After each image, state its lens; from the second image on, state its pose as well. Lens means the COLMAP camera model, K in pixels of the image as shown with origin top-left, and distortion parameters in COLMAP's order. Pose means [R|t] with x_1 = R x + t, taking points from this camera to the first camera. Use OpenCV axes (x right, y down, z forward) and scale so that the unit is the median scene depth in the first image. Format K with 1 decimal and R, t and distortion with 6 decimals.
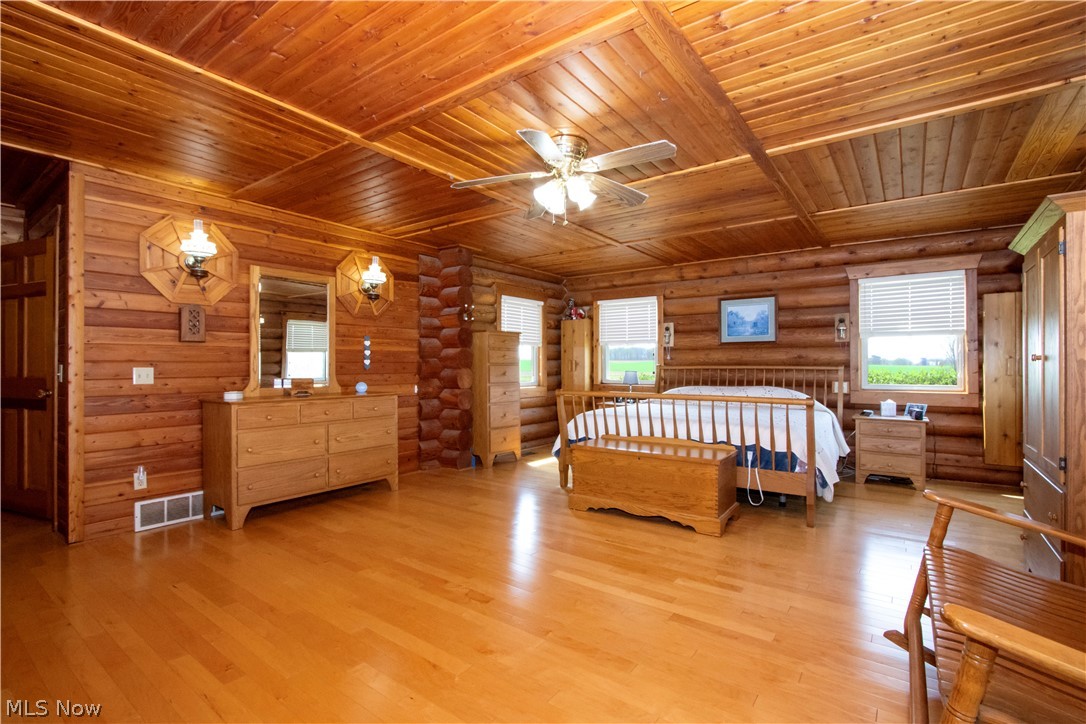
lens RADIAL K [[498.4, 0, 544.4], [0, 498.4, 361.2], [0, 0, 1]] dist [-0.007156, -0.000400]
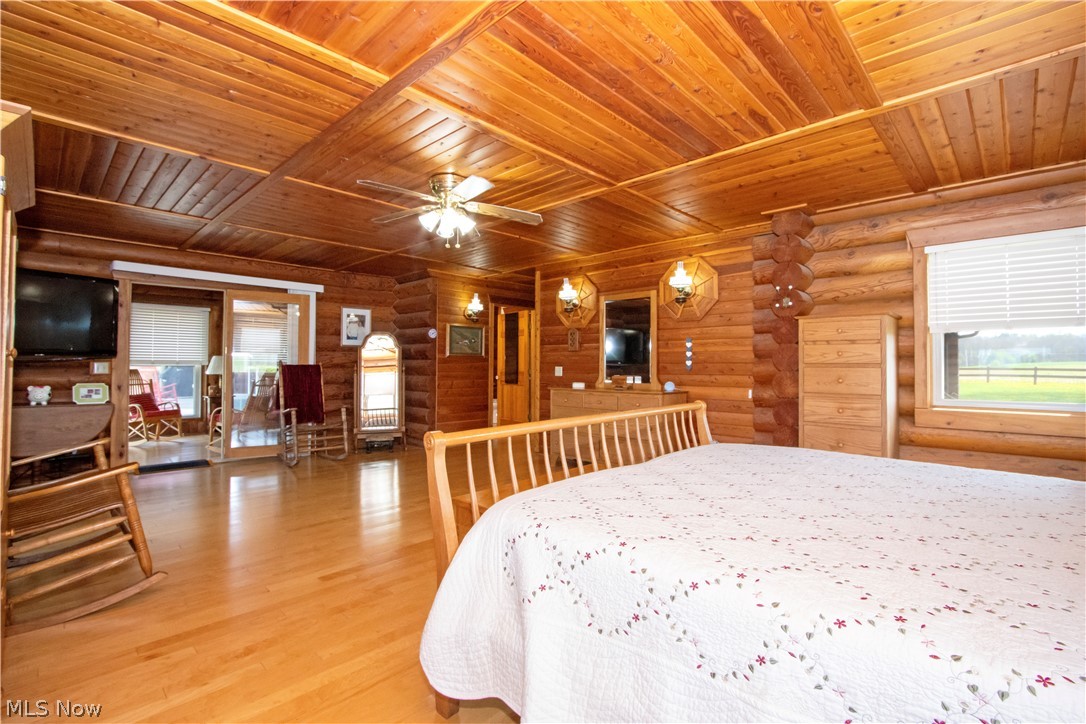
lens RADIAL K [[498.4, 0, 542.9], [0, 498.4, 362.5], [0, 0, 1]] dist [-0.007156, -0.000400]
pose [[-0.129249, -0.010009, -0.991562, 0.710239], [-0.002720, 0.999949, -0.009739, 0.011506], [0.991608, 0.001438, -0.129270, 0.833096]]
